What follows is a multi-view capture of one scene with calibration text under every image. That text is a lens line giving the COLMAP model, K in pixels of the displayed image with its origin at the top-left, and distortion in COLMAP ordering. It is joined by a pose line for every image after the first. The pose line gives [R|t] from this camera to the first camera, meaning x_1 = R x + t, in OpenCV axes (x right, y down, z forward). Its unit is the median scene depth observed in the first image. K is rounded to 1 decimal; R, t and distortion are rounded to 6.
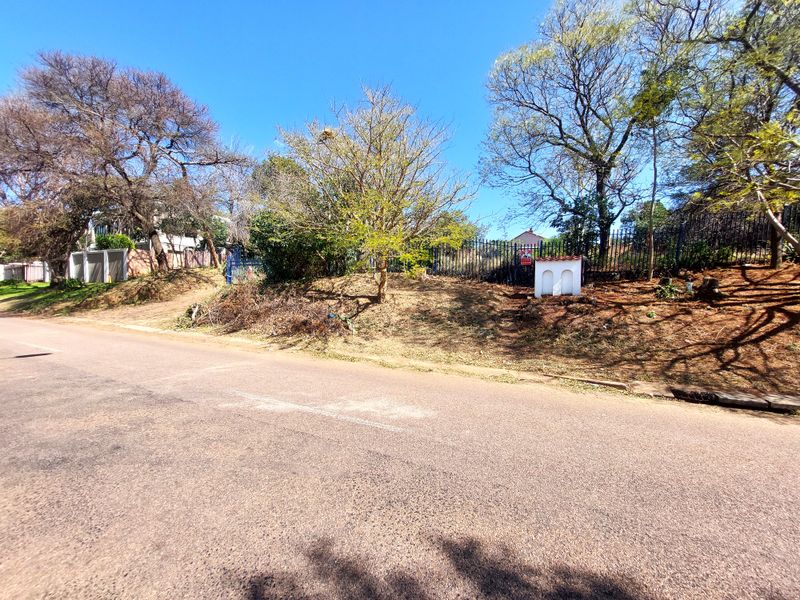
lens RADIAL K [[321.4, 0, 402.4], [0, 321.4, 302.4], [0, 0, 1]] dist [-0.019786, 0.001879]
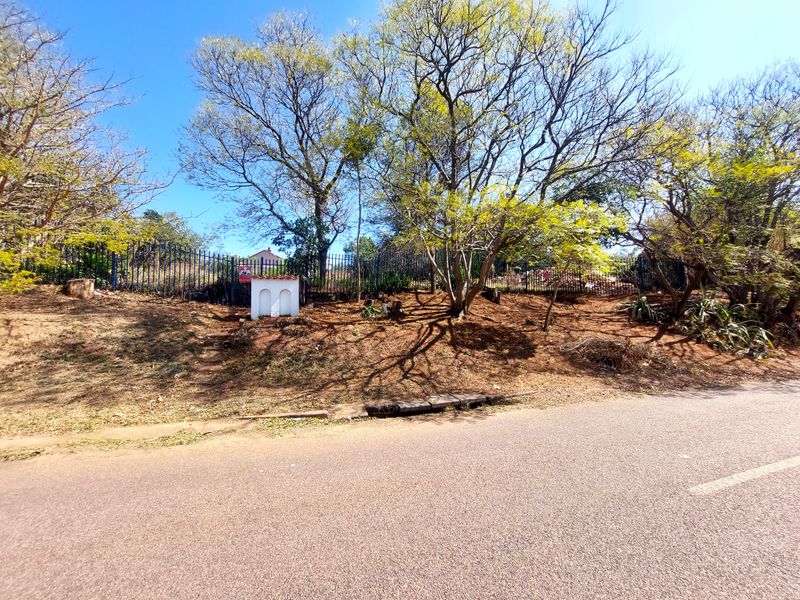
lens RADIAL K [[321.1, 0, 399.6], [0, 321.1, 300.8], [0, 0, 1]] dist [-0.000421, -0.000147]
pose [[0.725518, 0.014125, 0.688059, 0.110434], [0.031538, 0.998057, -0.053743, -0.007068], [-0.687481, 0.060692, 0.723662, 0.080818]]
